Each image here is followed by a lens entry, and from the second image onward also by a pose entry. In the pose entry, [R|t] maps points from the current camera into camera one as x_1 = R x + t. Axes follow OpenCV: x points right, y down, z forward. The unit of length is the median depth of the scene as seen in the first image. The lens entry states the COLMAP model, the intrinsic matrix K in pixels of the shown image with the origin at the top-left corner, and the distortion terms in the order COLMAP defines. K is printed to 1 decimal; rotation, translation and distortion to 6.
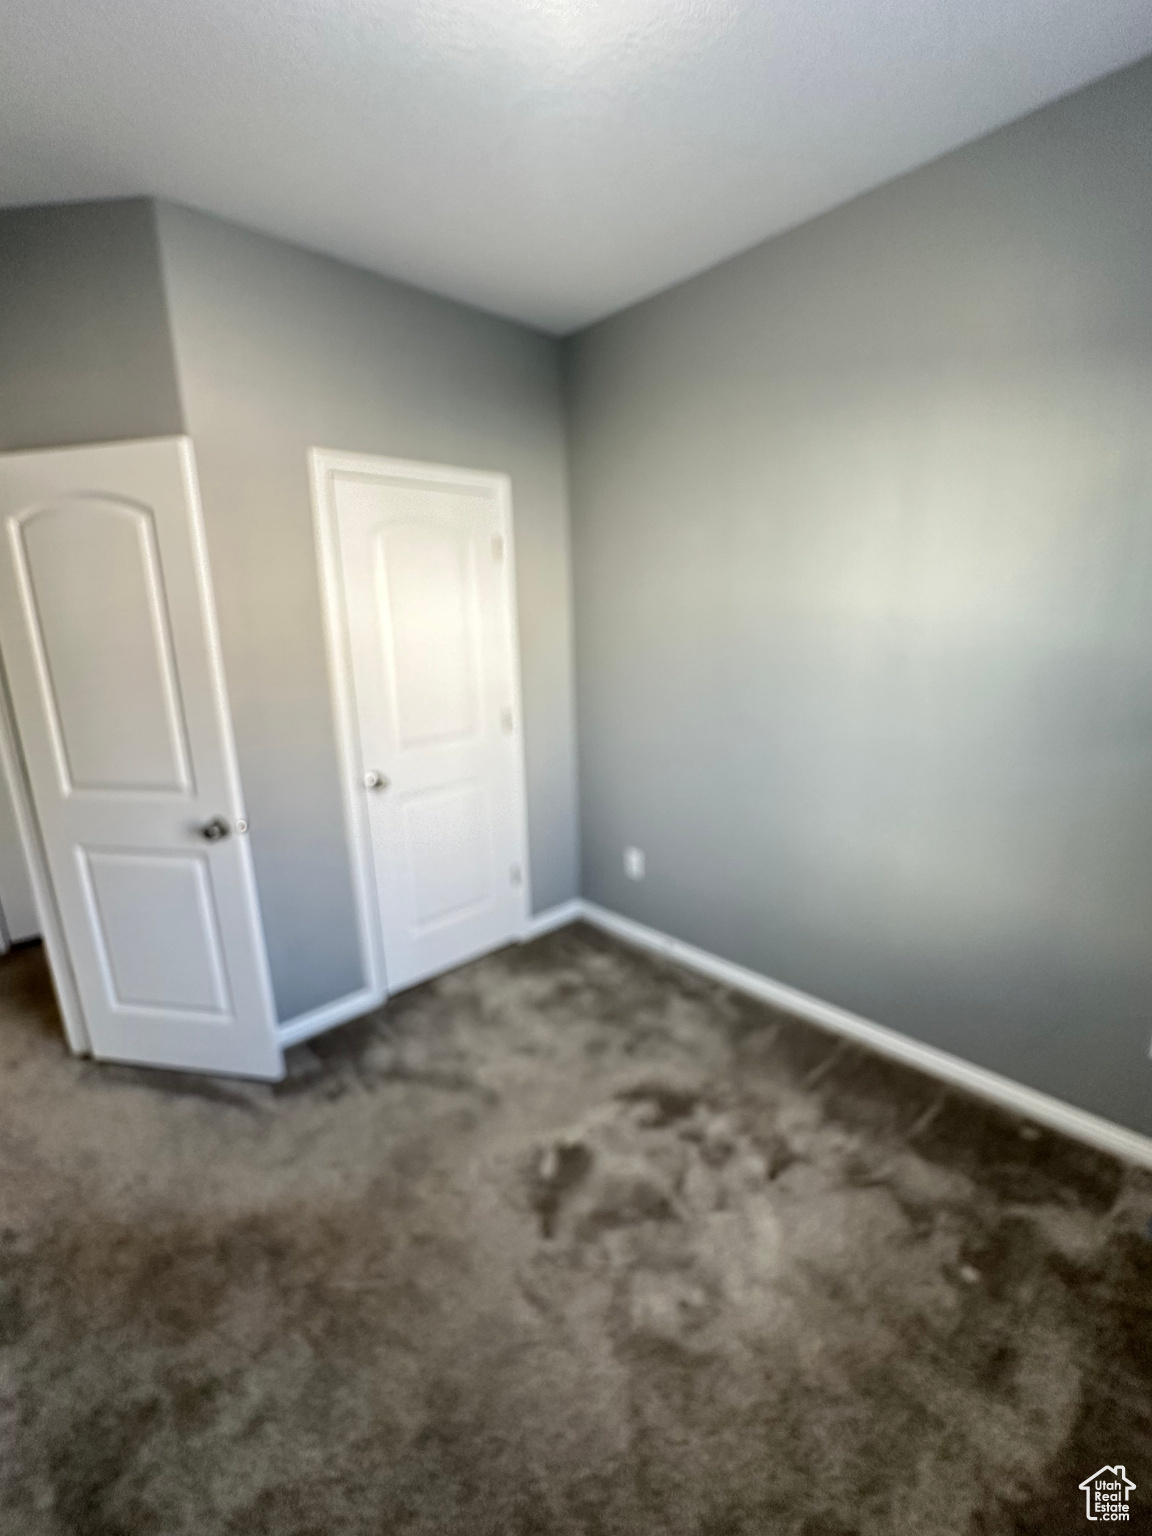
lens RADIAL K [[646.2, 0, 576.0], [0, 646.2, 768.0], [0, 0, 1]] dist [0.000160, 0.000376]
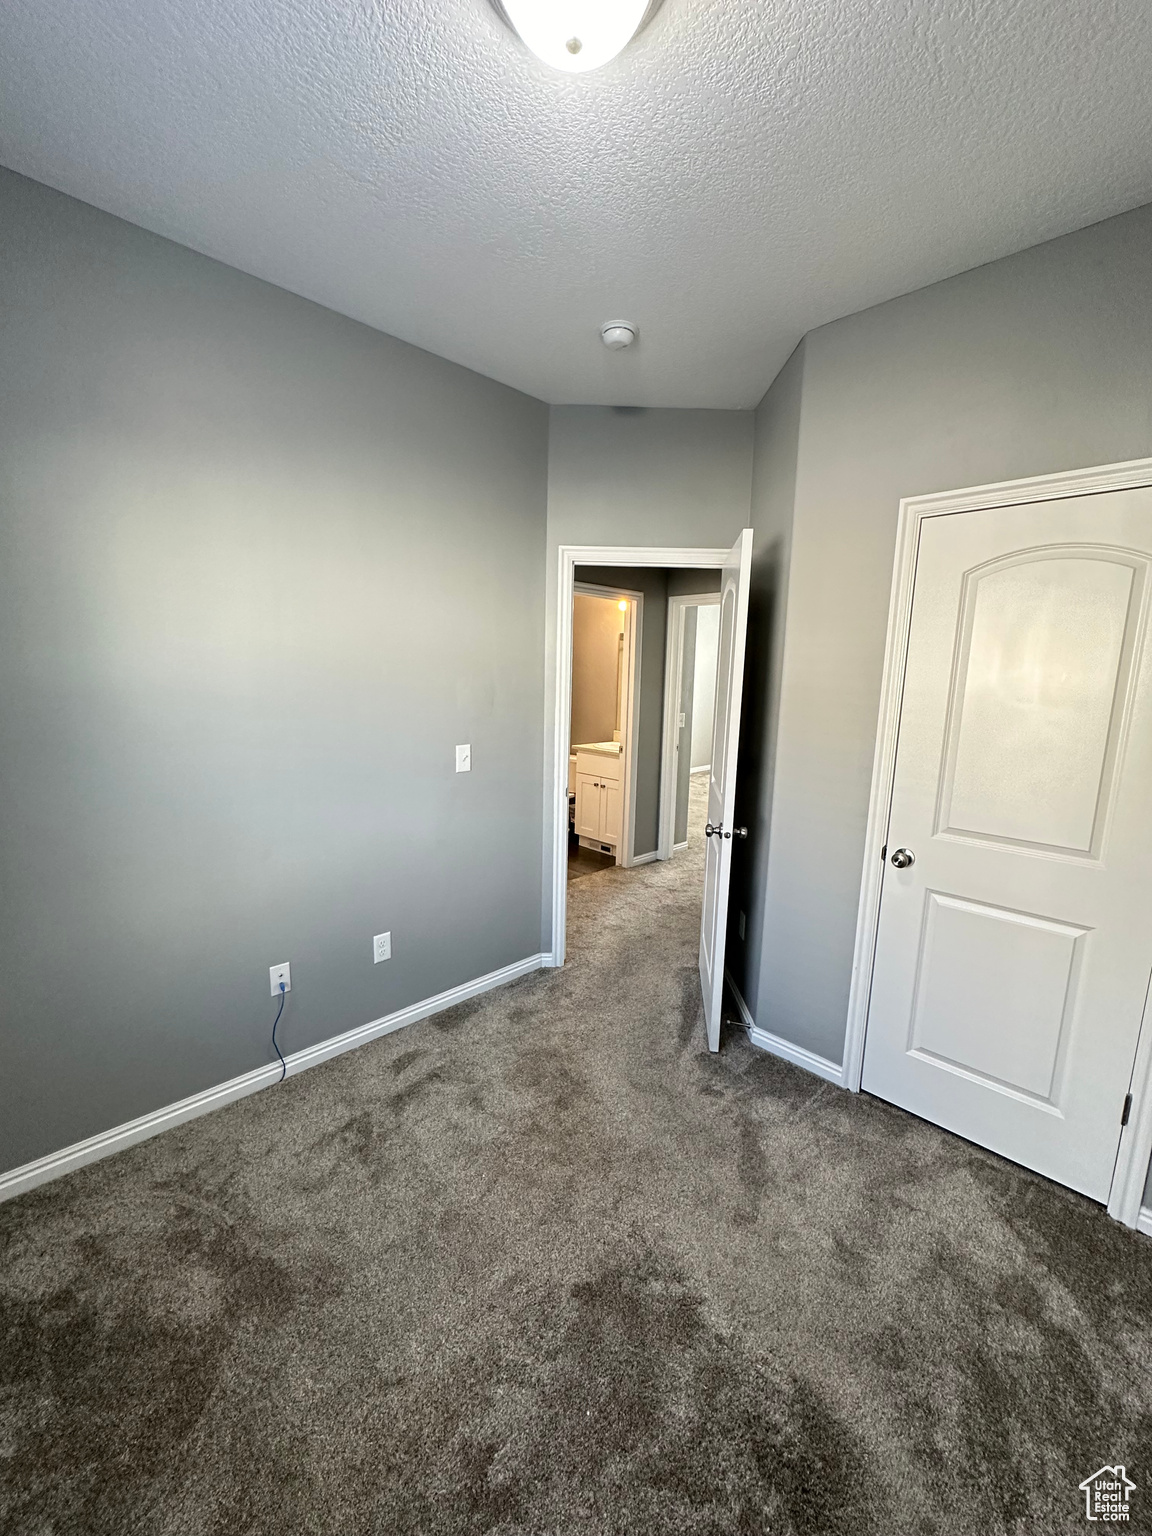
lens RADIAL K [[610.6, 0, 576.0], [0, 610.6, 768.0], [0, 0, 1]] dist [-0.002955, 0.000556]
pose [[0.036764, 0.183815, -0.982273, 0.619227], [-0.248821, 0.953665, 0.169149, -0.166738], [0.967851, 0.238192, 0.080798, 0.631506]]
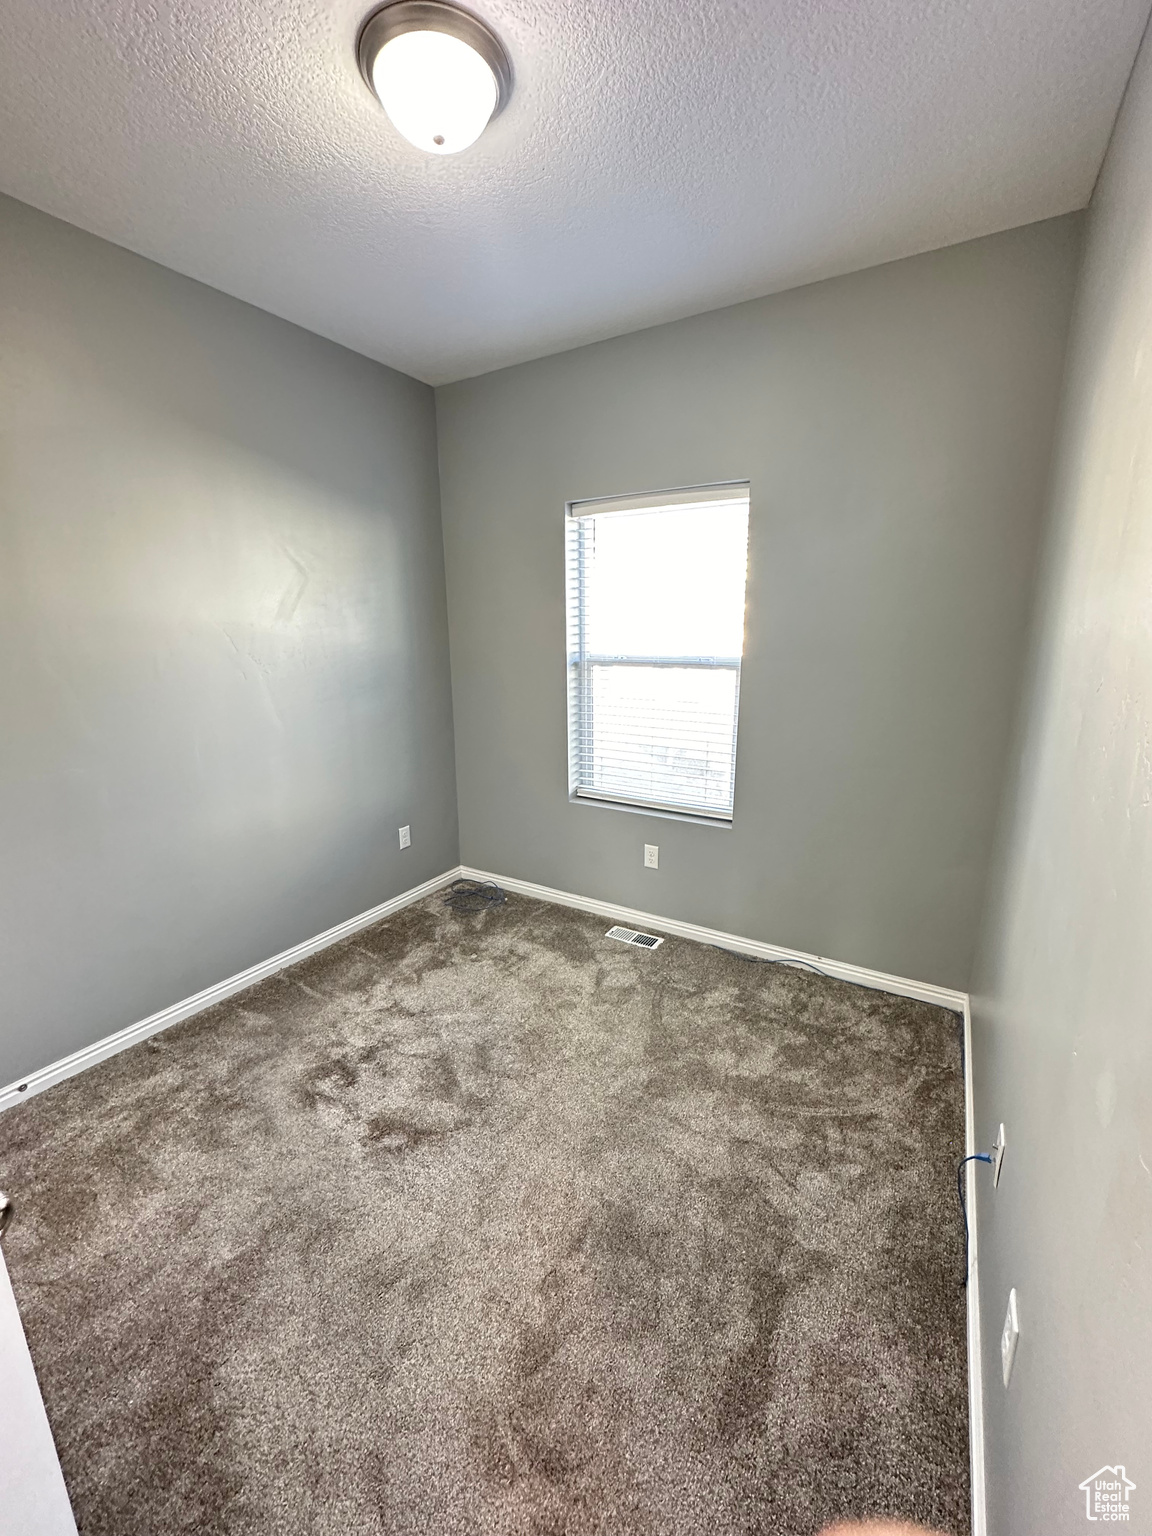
lens RADIAL K [[610.6, 0, 576.0], [0, 610.6, 768.0], [0, 0, 1]] dist [-0.002955, 0.000556]
pose [[-0.266183, -0.188100, 0.945391, -0.917169], [0.228846, 0.940403, 0.251541, -0.134005], [-0.936363, 0.283305, -0.207273, 0.737772]]
